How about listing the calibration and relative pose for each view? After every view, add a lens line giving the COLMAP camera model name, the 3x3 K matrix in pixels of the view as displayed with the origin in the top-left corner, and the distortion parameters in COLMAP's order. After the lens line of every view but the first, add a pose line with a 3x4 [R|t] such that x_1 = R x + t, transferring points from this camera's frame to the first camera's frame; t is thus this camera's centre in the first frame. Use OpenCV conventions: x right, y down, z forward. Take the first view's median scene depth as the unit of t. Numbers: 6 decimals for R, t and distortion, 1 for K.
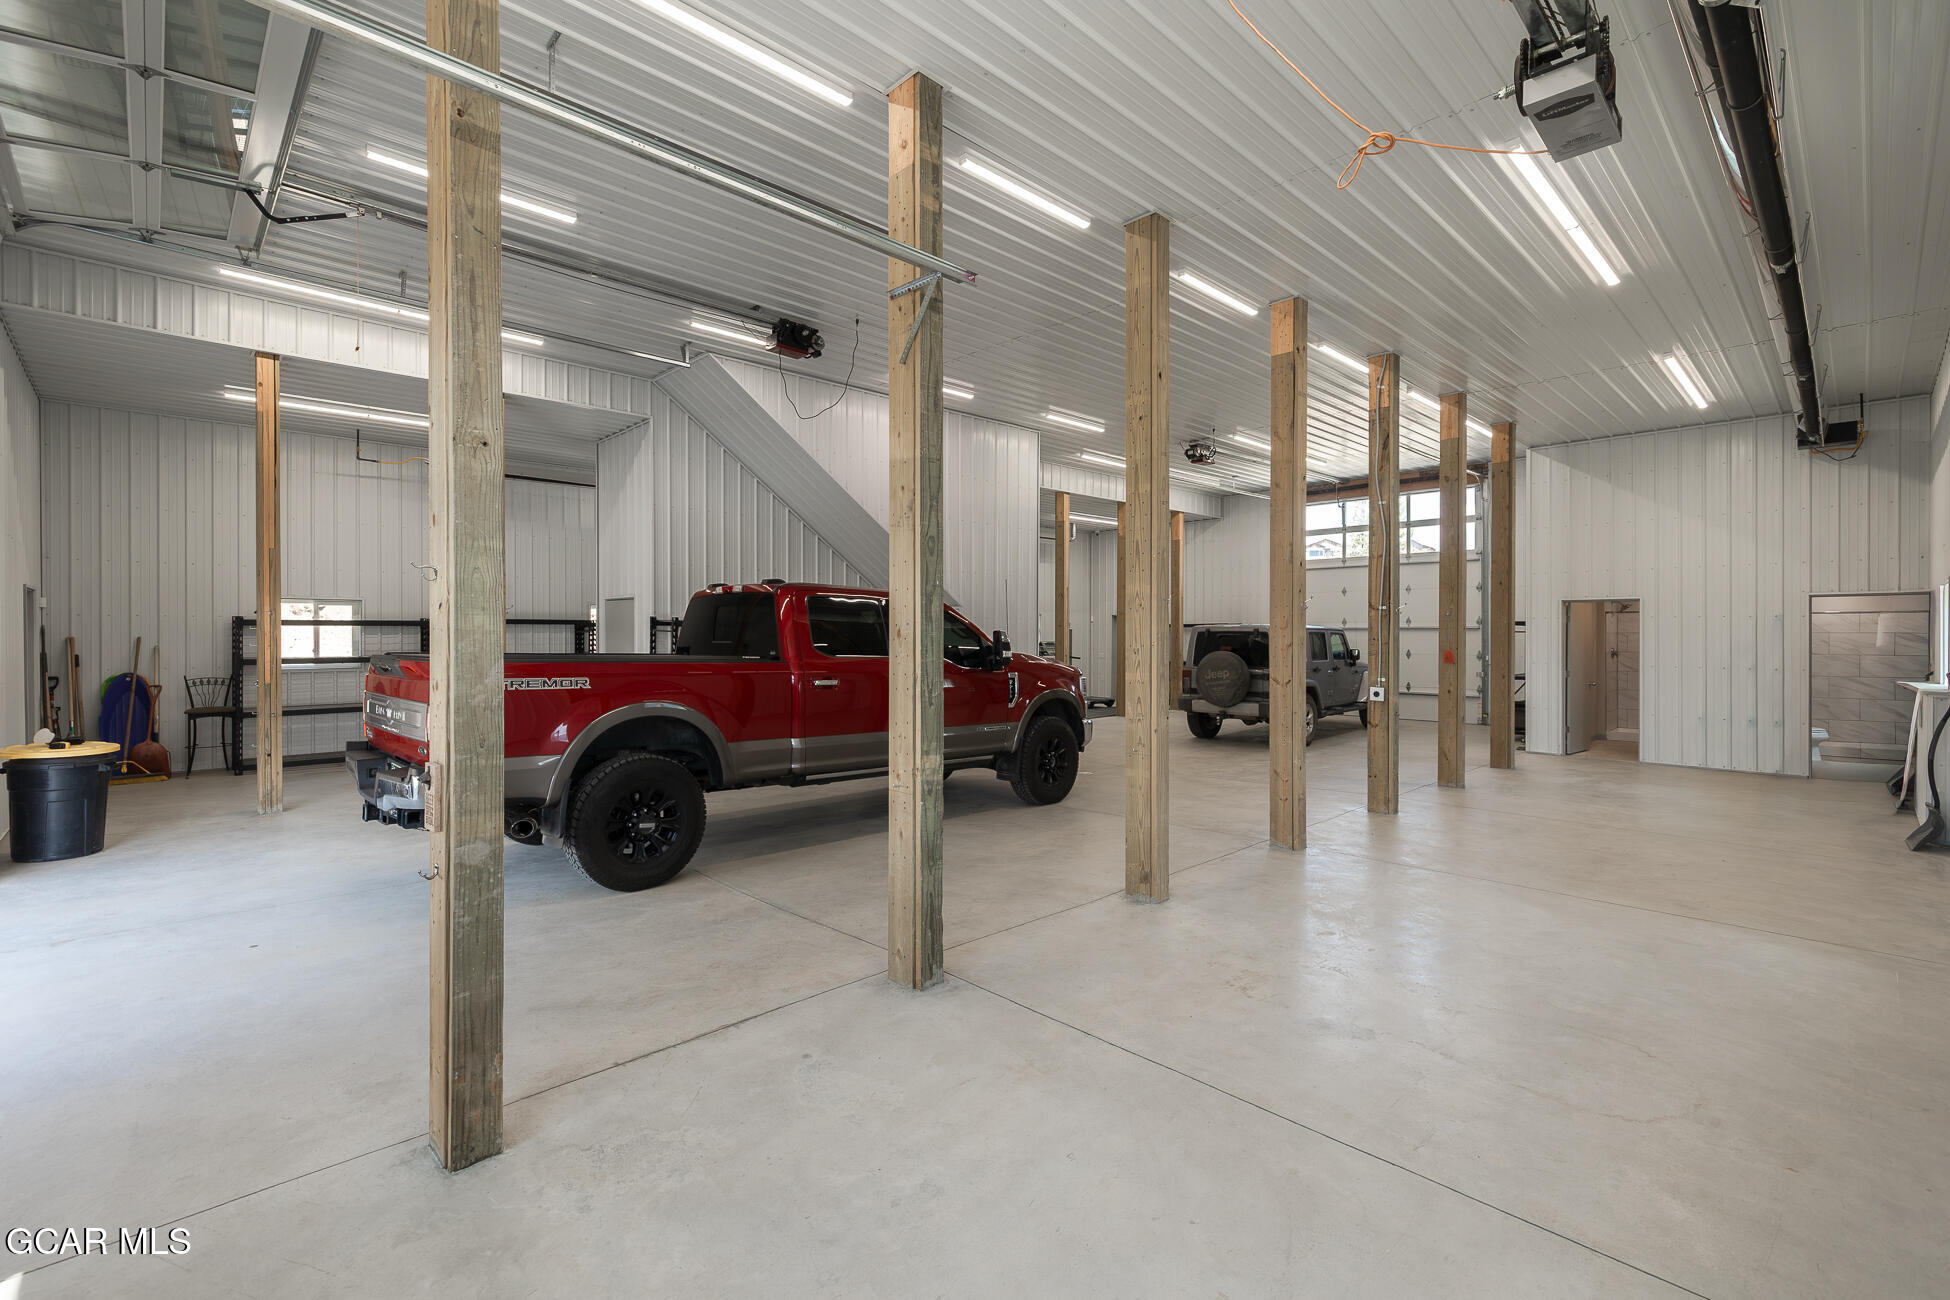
lens RADIAL K [[877.0, 0, 983.0], [0, 877.0, 636.9], [0, 0, 1]] dist [0.003836, 0.000500]
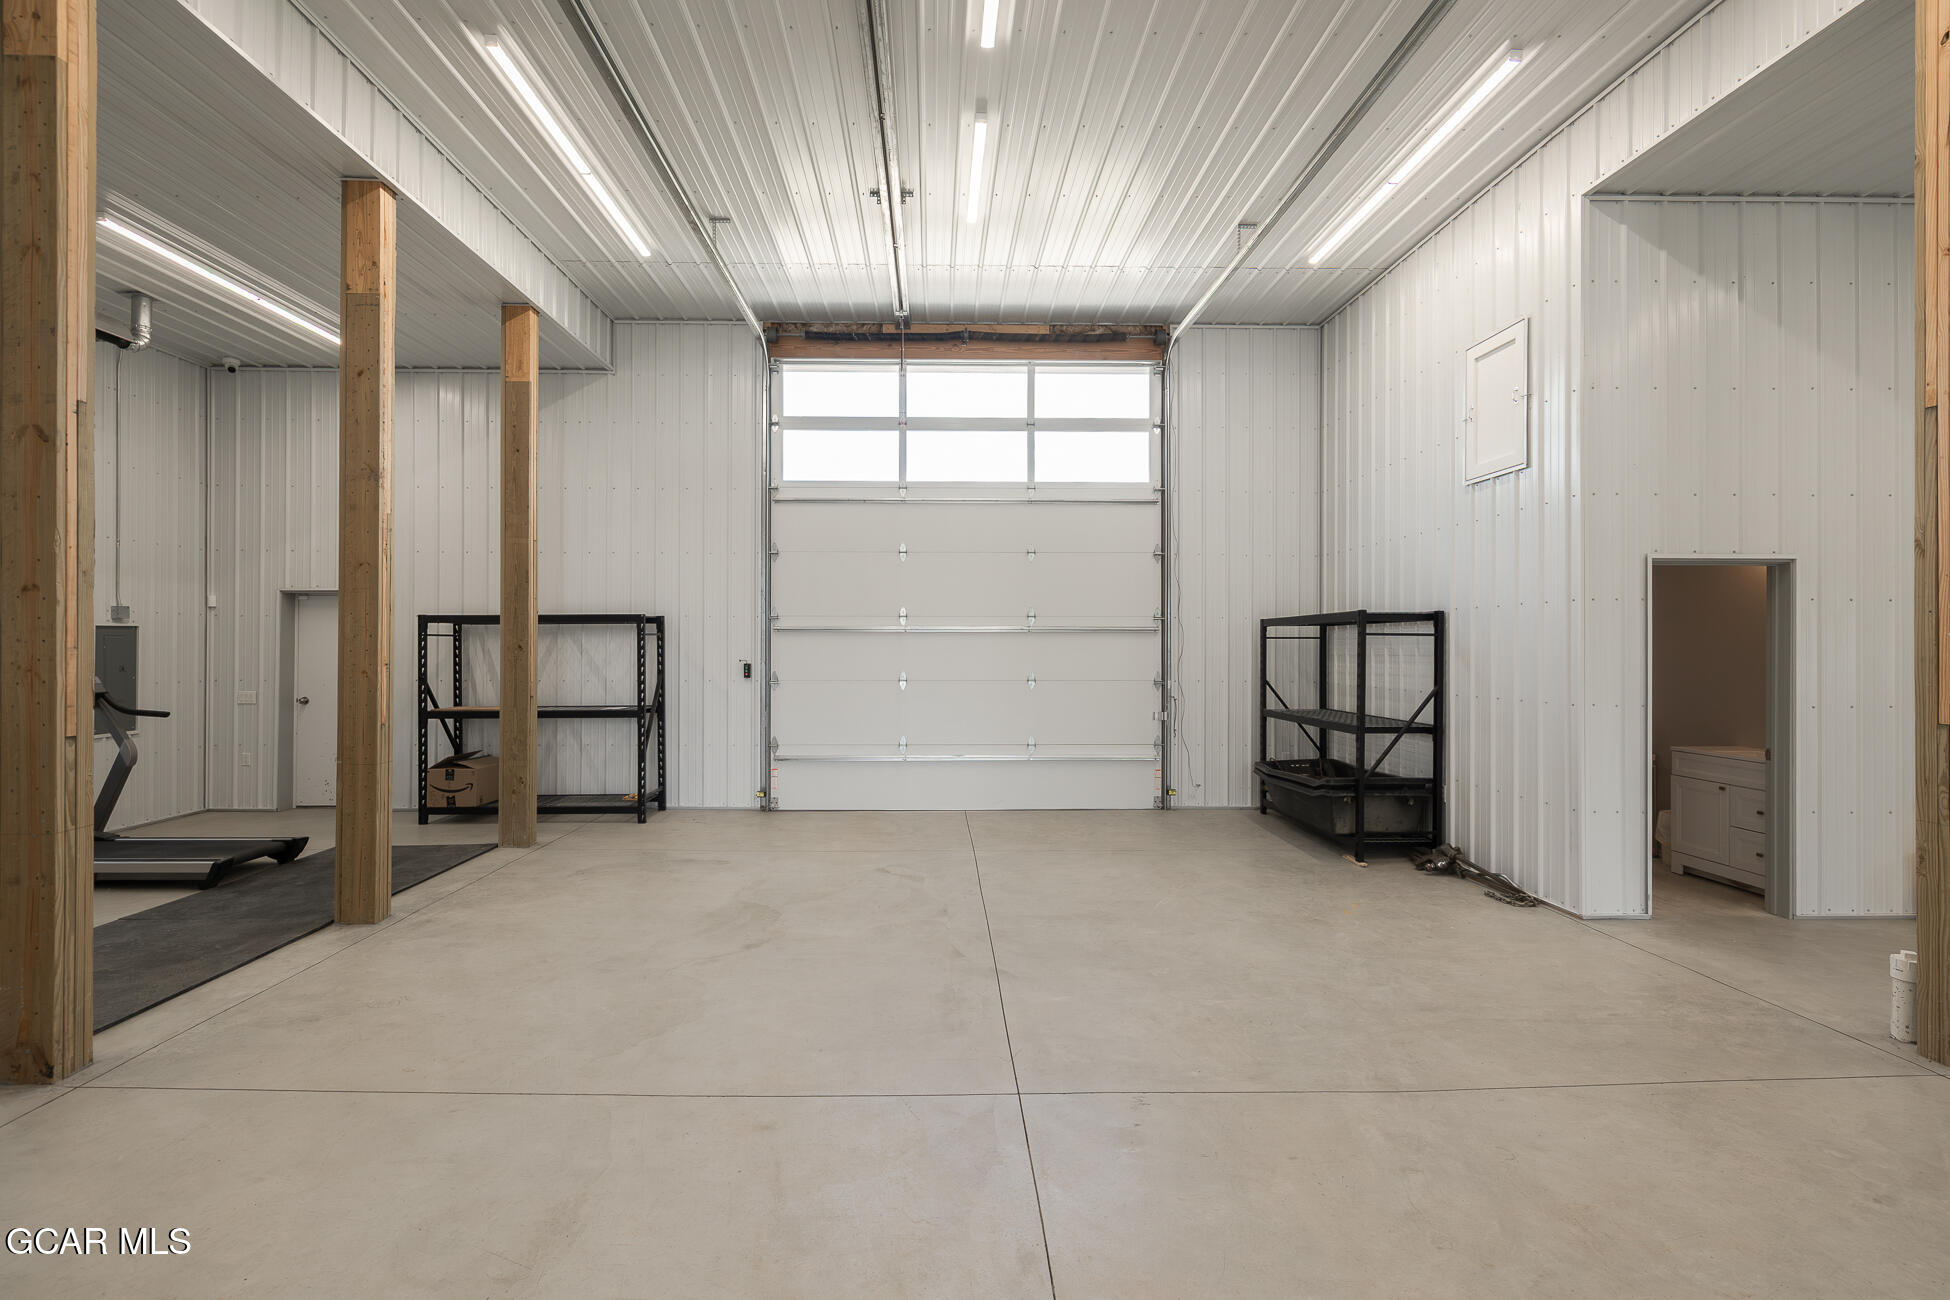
lens RADIAL K [[904.5, 0, 967.0], [0, 904.5, 643.7], [0, 0, 1]] dist [0.001374, 0.000486]
pose [[0.674550, 0.000891, 0.738228, 0.123257], [0.003291, 0.999986, -0.004214, 0.001105], [-0.738221, 0.005272, 0.674538, 1.113139]]
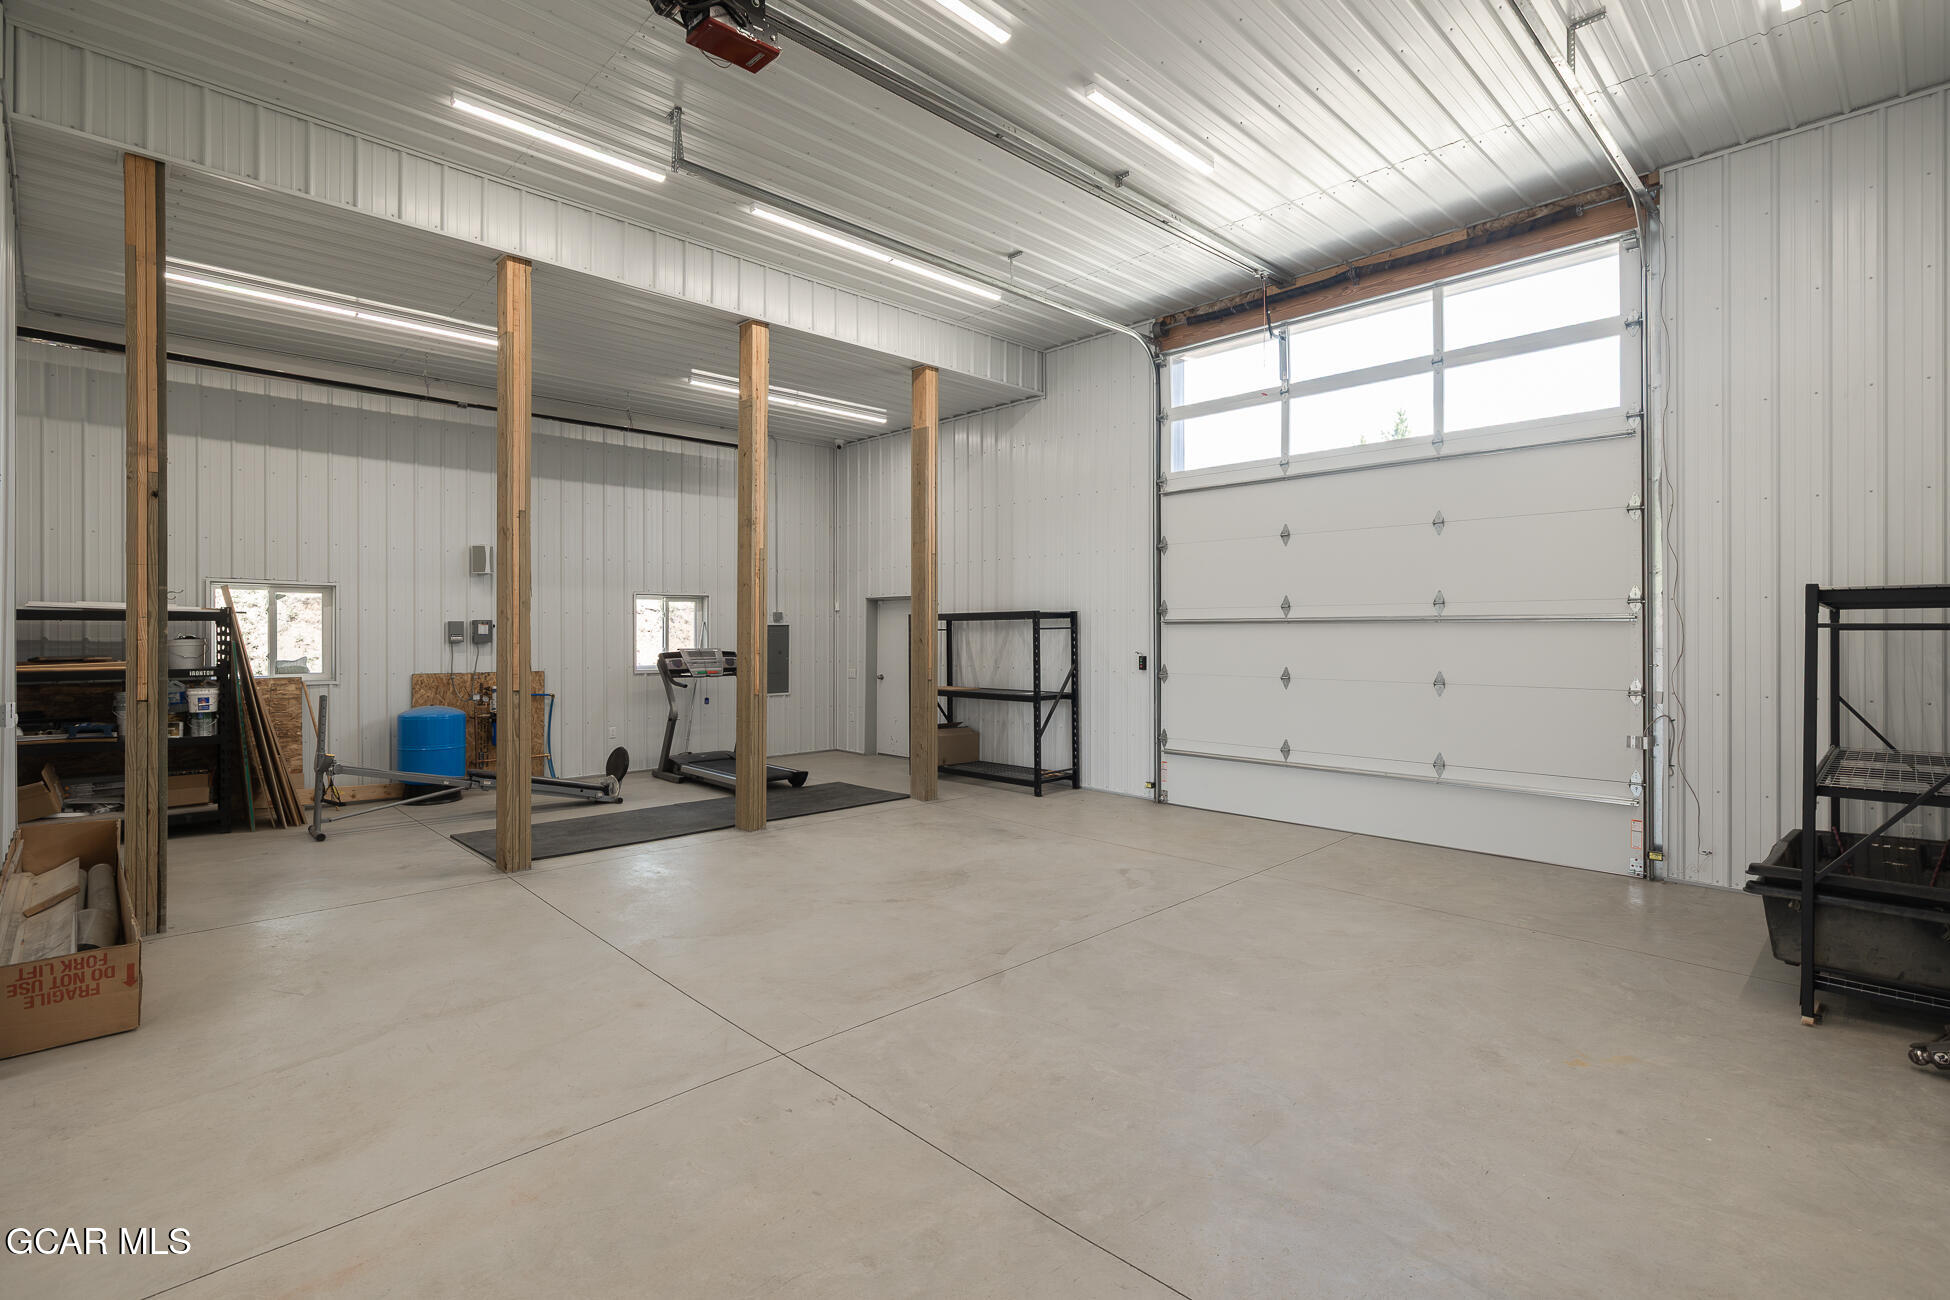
lens RADIAL K [[916.1, 0, 972.2], [0, 916.1, 629.2], [0, 0, 1]] dist [-0.001083, 0.000381]
pose [[0.999996, -0.002291, 0.001778, 0.445868], [0.002305, 0.999967, -0.007817, -0.003855], [-0.001760, 0.007821, 0.999968, 0.957507]]
